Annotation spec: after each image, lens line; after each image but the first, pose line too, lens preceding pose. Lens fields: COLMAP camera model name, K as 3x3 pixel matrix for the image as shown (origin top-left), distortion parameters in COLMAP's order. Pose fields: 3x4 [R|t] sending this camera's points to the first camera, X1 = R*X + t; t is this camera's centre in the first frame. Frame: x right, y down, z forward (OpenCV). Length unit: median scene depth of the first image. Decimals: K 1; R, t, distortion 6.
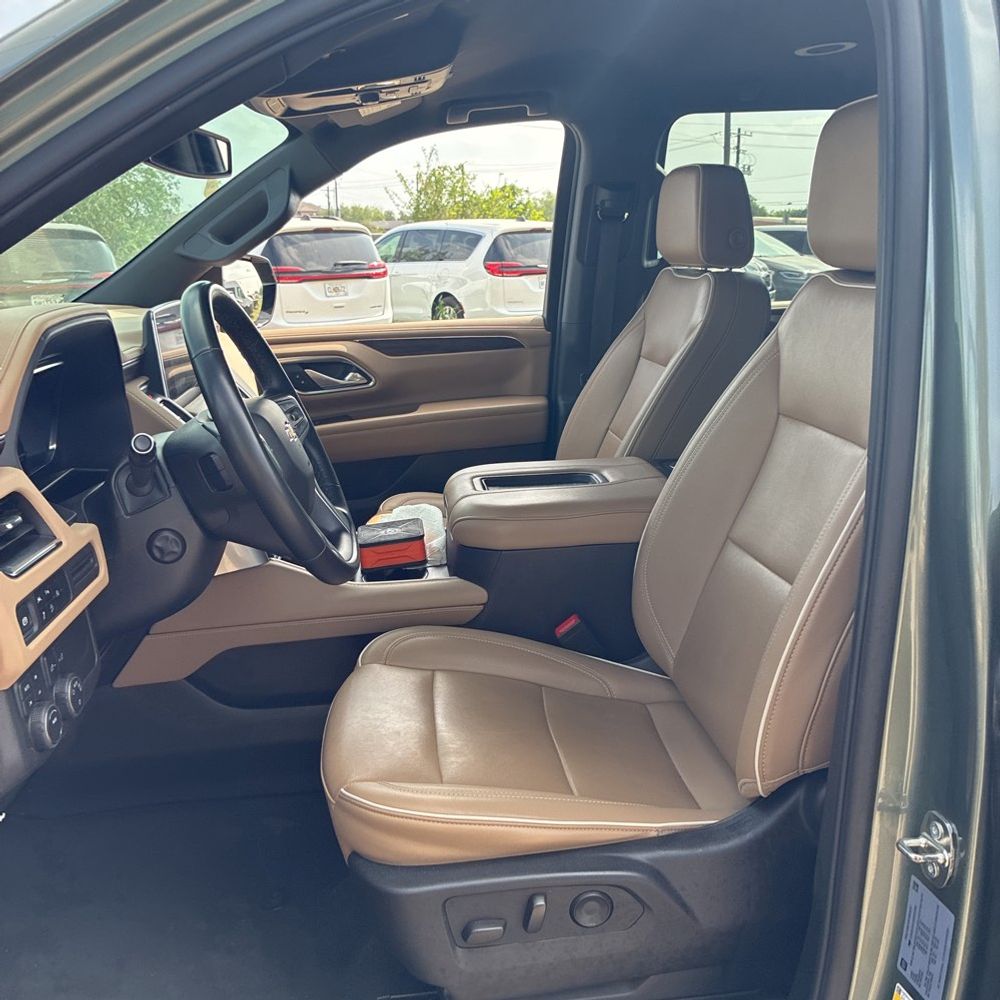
lens RADIAL K [[993.0, 0, 493.3], [0, 993.0, 504.9], [0, 0, 1]] dist [0.026086, -0.000347]
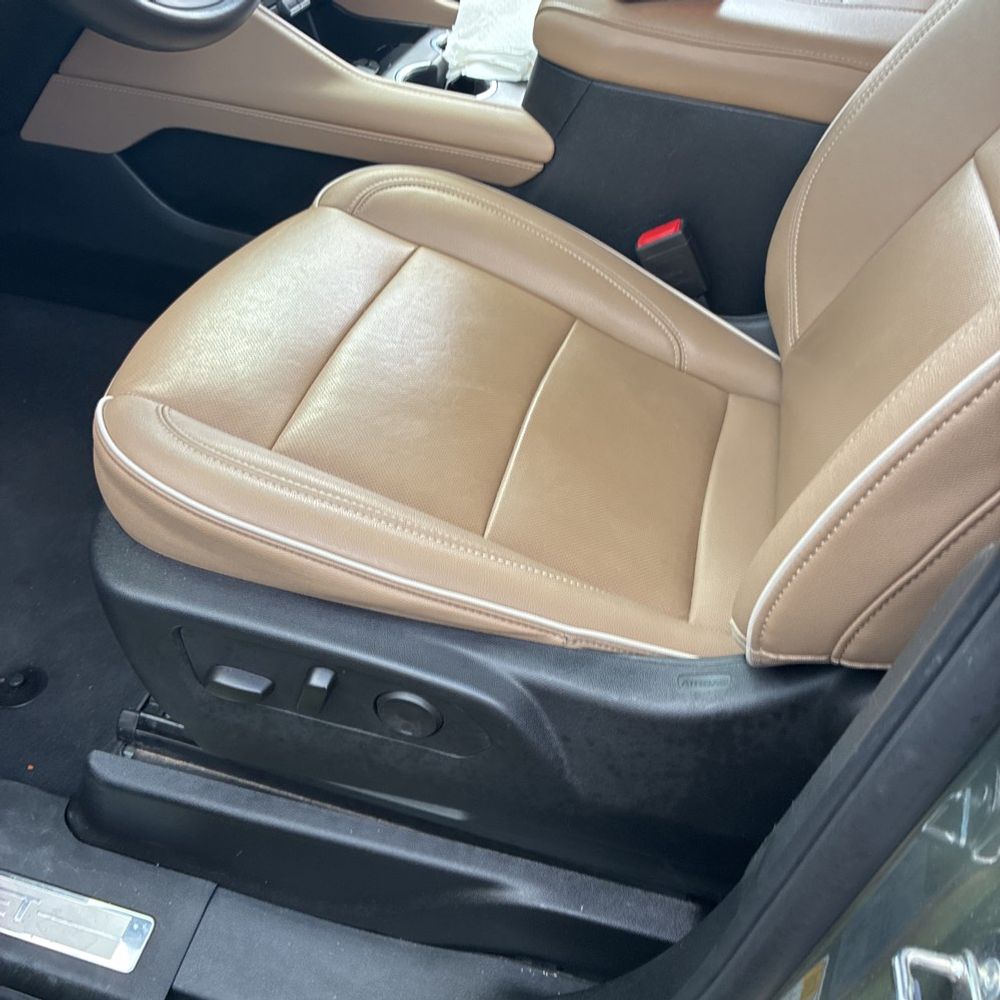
lens RADIAL K [[993.0, 0, 493.3], [0, 993.0, 504.9], [0, 0, 1]] dist [0.026086, -0.000347]
pose [[0.930604, 0.326269, -0.165907, 0.143164], [-0.218916, 0.859383, 0.462101, 0.001358], [0.293347, -0.393713, 0.871170, 0.374805]]
